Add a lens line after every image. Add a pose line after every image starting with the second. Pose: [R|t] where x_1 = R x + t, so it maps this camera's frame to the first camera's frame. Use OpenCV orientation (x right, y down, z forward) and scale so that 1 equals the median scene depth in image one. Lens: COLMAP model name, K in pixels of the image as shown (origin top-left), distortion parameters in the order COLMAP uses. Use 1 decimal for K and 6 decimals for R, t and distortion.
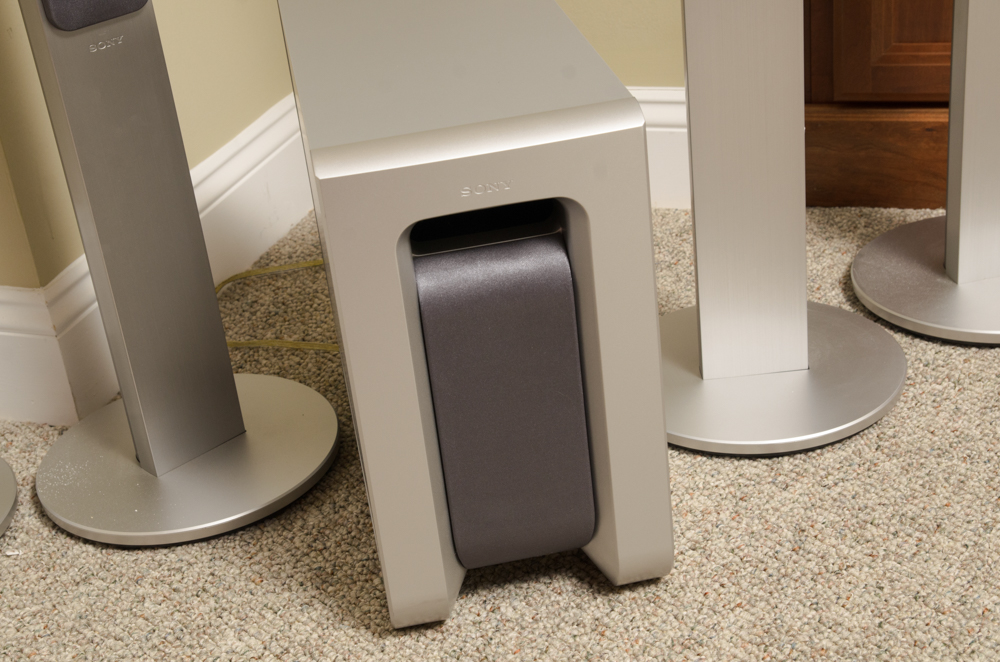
lens RADIAL K [[1534.4, 0, 494.7], [0, 1534.4, 329.9], [0, 0, 1]] dist [0.077222, 0.000000]
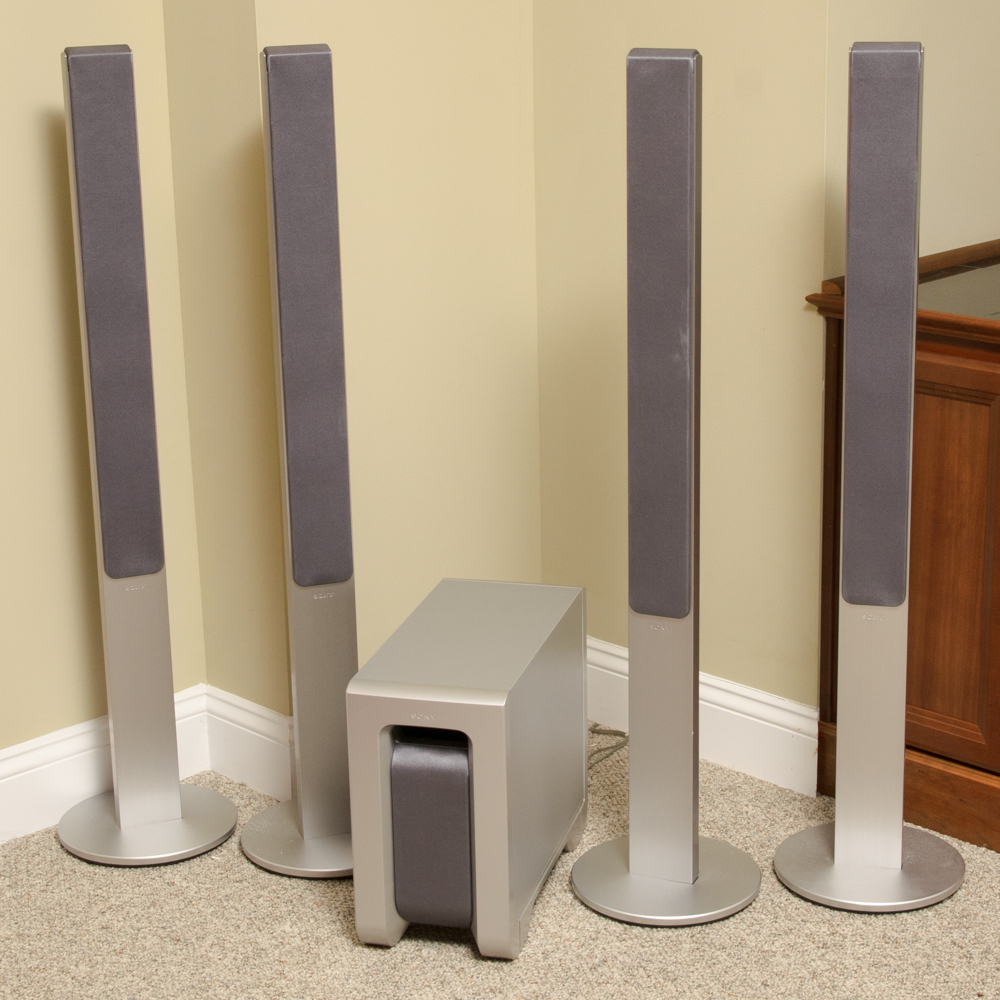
lens RADIAL K [[1983.1, 0, 501.2], [0, 1983.1, 500.7], [0, 0, 1]] dist [0.022640, 0.000000]
pose [[0.909337, 0.199585, -0.365064, 0.831576], [-0.258855, 0.958326, -0.120853, -0.064953], [0.325730, 0.204395, 0.923105, -1.213722]]
